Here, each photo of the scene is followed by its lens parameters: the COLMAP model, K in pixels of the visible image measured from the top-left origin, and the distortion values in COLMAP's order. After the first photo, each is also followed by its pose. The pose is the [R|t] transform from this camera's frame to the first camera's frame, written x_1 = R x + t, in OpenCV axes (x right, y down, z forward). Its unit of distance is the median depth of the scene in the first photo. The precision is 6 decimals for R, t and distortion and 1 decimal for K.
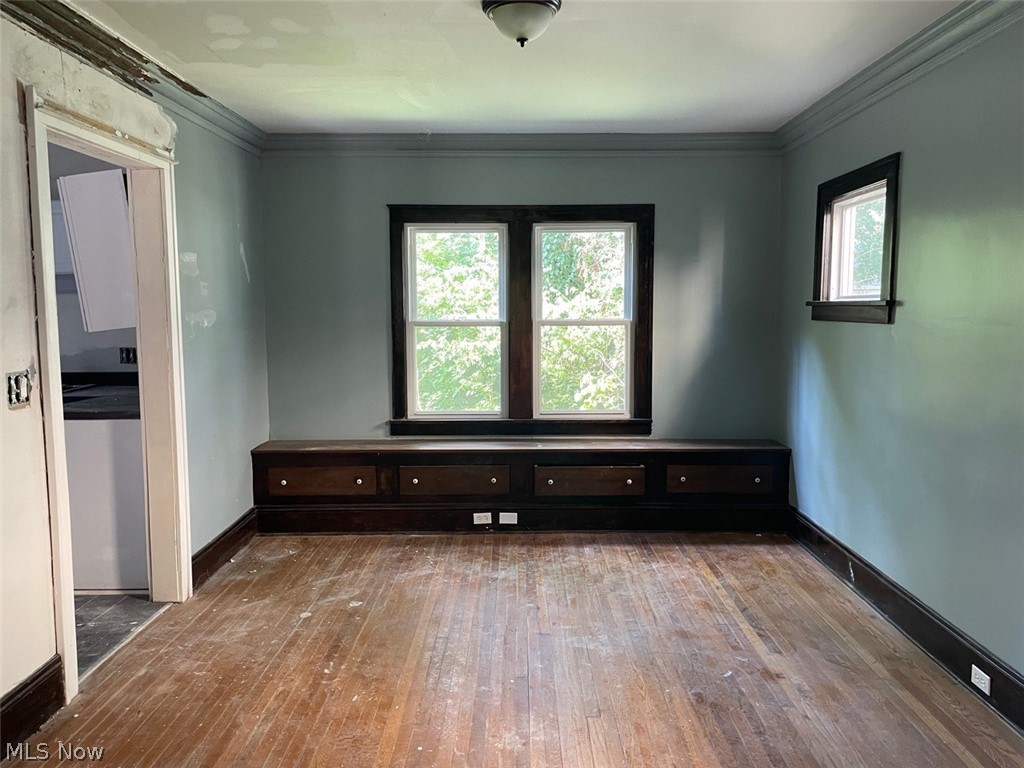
lens RADIAL K [[771.8, 0, 512.4], [0, 771.8, 384.8], [0, 0, 1]] dist [0.065170, 0.001516]
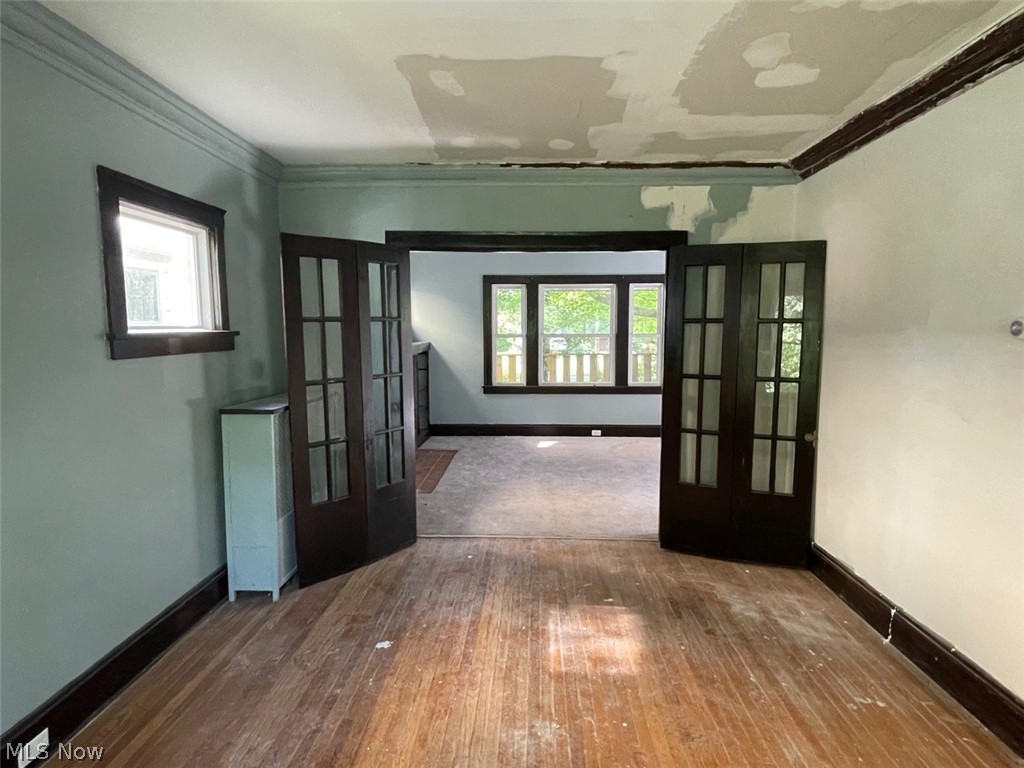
lens RADIAL K [[579.7, 0, 513.7], [0, 579.7, 389.6], [0, 0, 1]] dist [-0.010692, -0.000913]
pose [[-0.999456, 0.003018, 0.032852, 0.014174], [0.009460, 0.980202, 0.197774, -0.177981], [-0.031605, 0.197977, -0.979697, 1.713754]]
